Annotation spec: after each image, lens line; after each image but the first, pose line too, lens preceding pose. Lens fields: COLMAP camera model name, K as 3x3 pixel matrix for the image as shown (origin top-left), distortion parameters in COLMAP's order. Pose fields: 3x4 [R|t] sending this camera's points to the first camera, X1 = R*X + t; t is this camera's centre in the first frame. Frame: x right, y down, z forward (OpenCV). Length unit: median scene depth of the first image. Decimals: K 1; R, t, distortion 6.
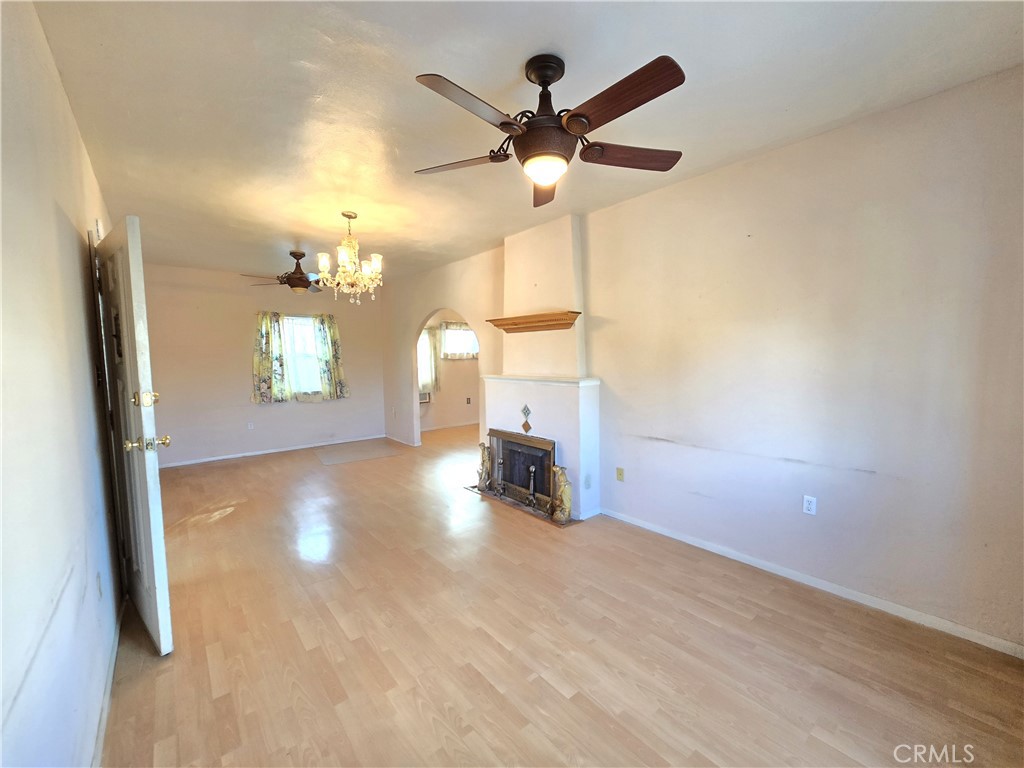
lens RADIAL K [[421.3, 0, 512.5], [0, 421.3, 389.1], [0, 0, 1]] dist [-0.005900, 0.000383]
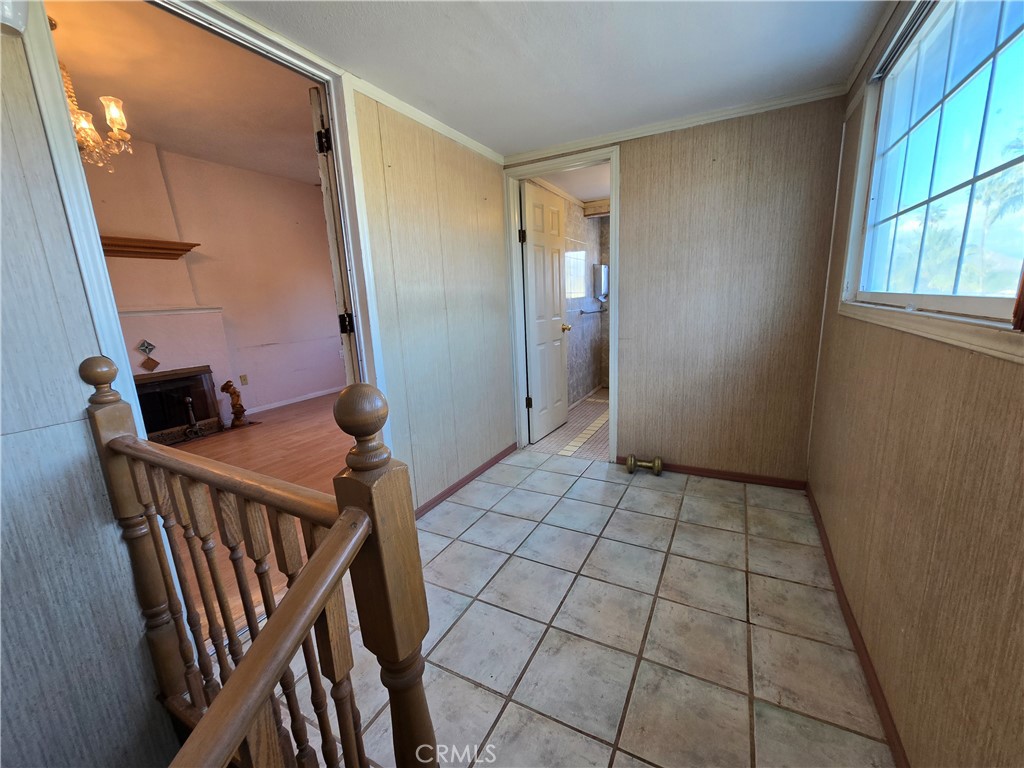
lens RADIAL K [[421.8, 0, 512.2], [0, 421.8, 389.3], [0, 0, 1]] dist [-0.004880, 0.000024]
pose [[-0.385106, -0.168662, 0.907329, -0.736503], [0.114680, 0.966792, 0.228390, 0.015884], [-0.915719, 0.192007, -0.352975, 0.409270]]
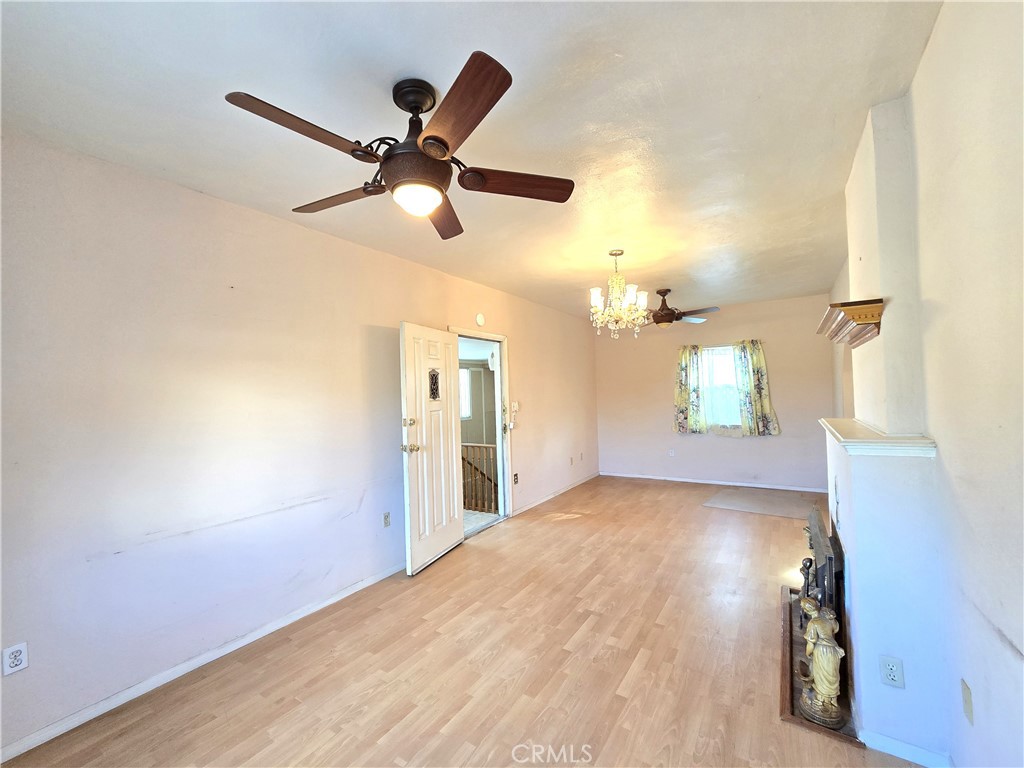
lens RADIAL K [[421.3, 0, 506.6], [0, 421.3, 393.3], [0, 0, 1]] dist [-0.005900, 0.000383]
pose [[0.284755, 0.000345, -0.958600, 0.293291], [-0.047331, 0.998785, -0.013700, -0.030193], [0.957431, 0.049272, 0.284425, 0.279345]]
